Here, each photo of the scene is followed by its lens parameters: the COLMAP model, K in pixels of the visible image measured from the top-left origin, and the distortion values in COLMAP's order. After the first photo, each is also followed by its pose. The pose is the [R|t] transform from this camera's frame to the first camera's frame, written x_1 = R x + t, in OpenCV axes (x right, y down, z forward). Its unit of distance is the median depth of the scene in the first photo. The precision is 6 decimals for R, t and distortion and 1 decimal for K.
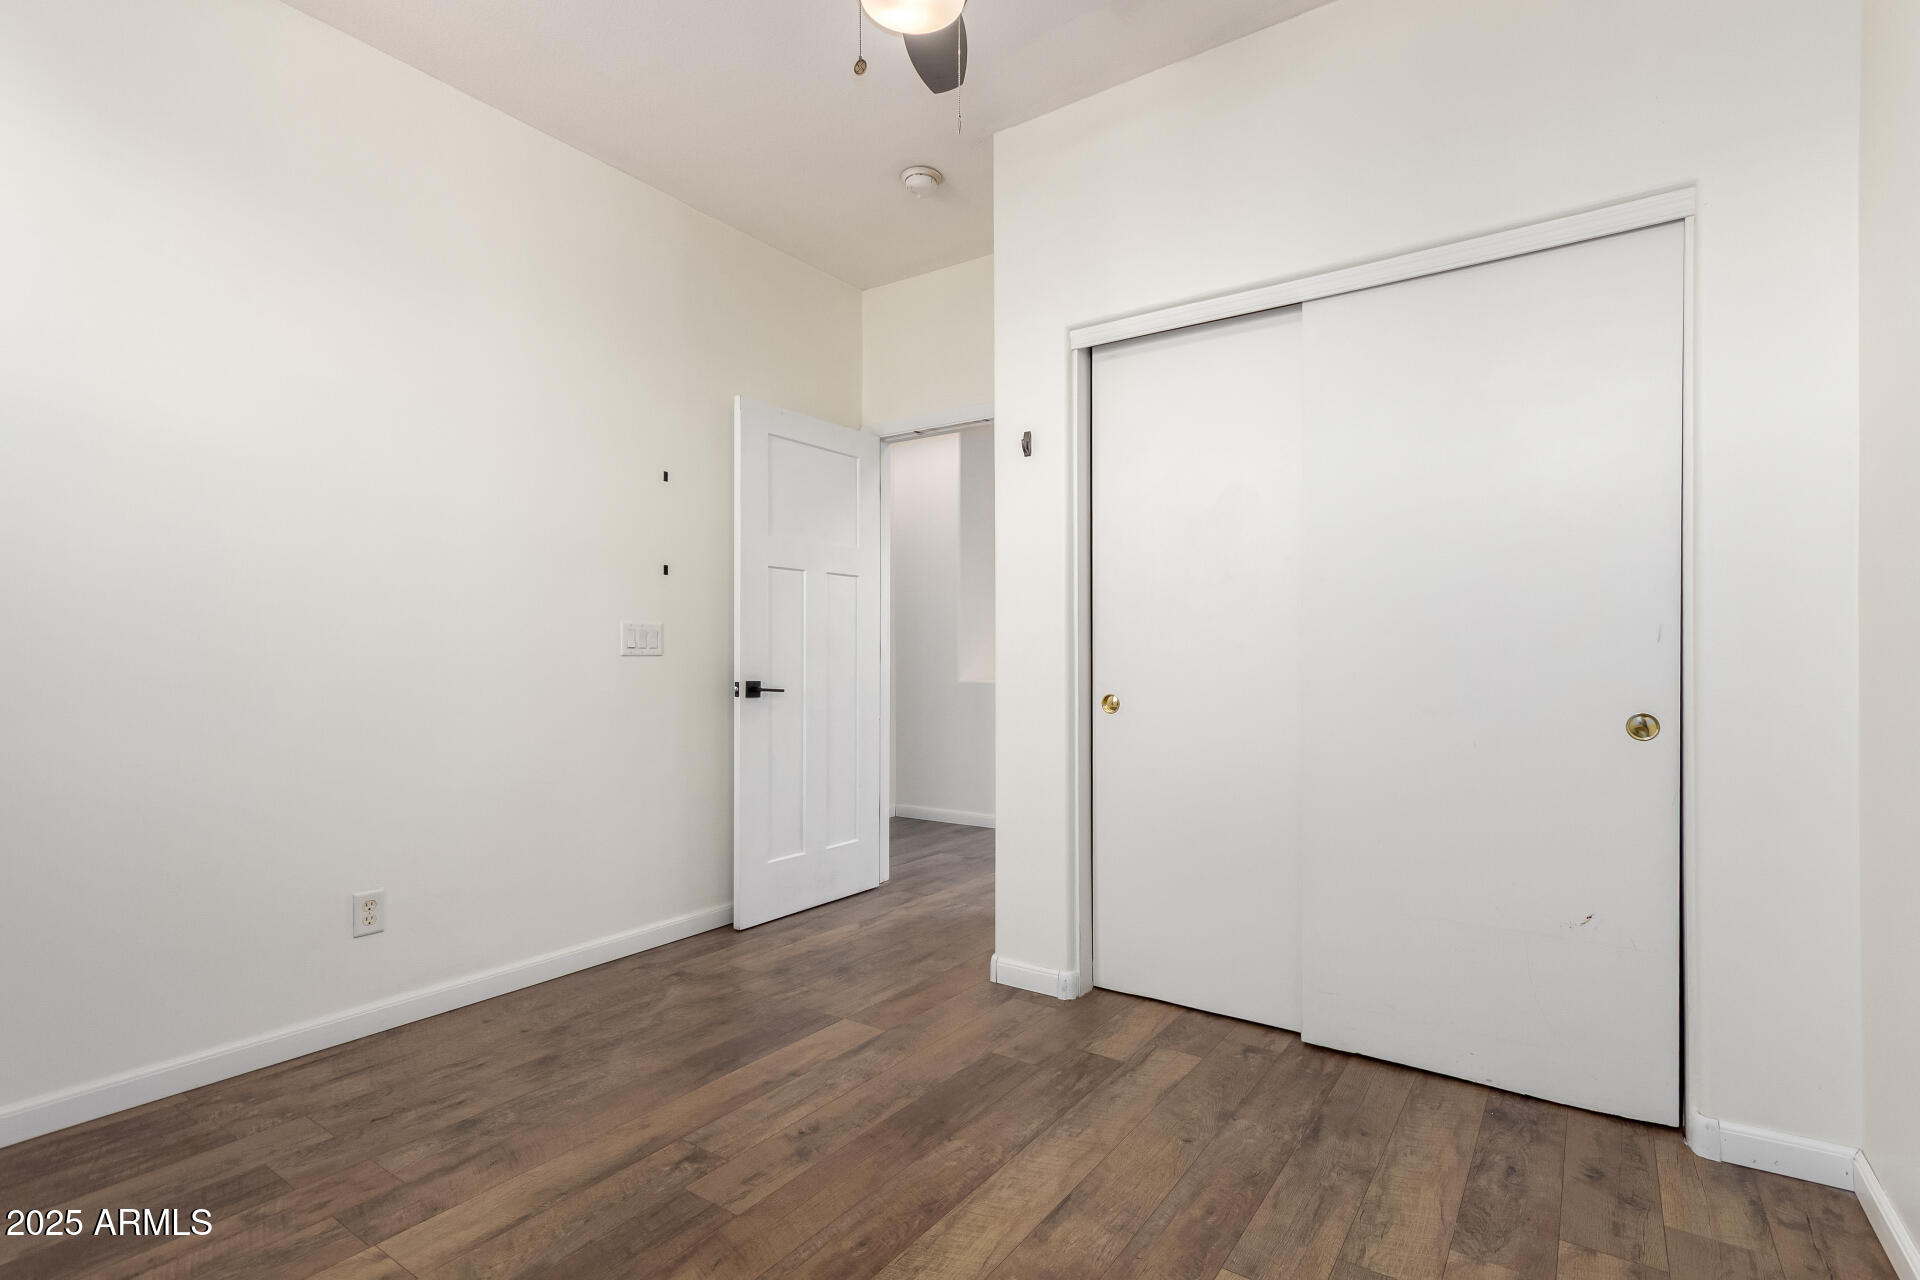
lens RADIAL K [[898.6, 0, 962.3], [0, 898.6, 649.0], [0, 0, 1]] dist [0.014764, 0.000104]
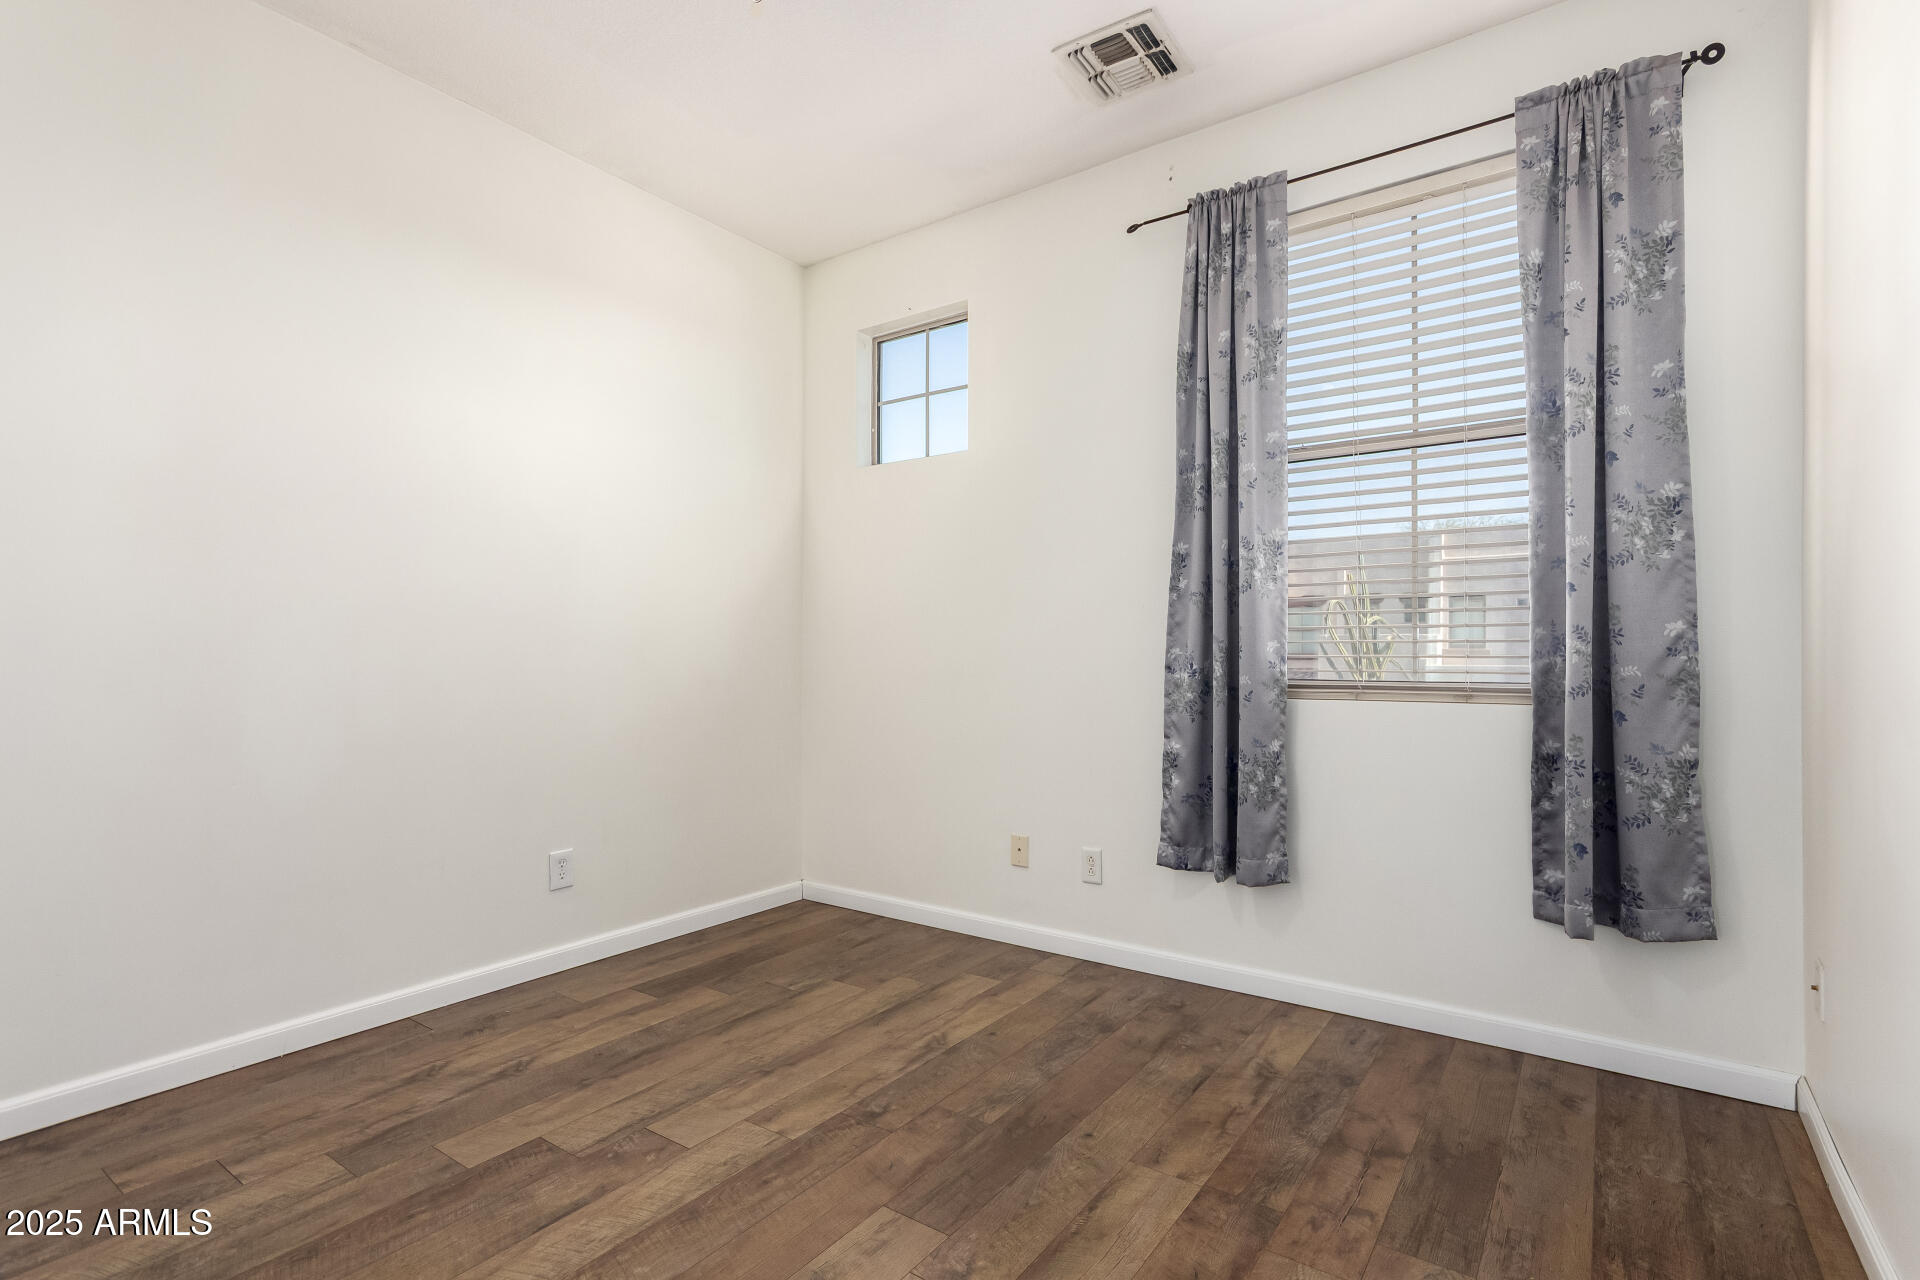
lens RADIAL K [[898.6, 0, 954.0], [0, 898.6, 642.3], [0, 0, 1]] dist [0.014764, 0.000104]
pose [[-0.999834, 0.001145, 0.018159, -0.348130], [0.000804, 0.999823, -0.018804, 0.010953], [-0.018178, -0.018786, -0.999658, 2.031749]]
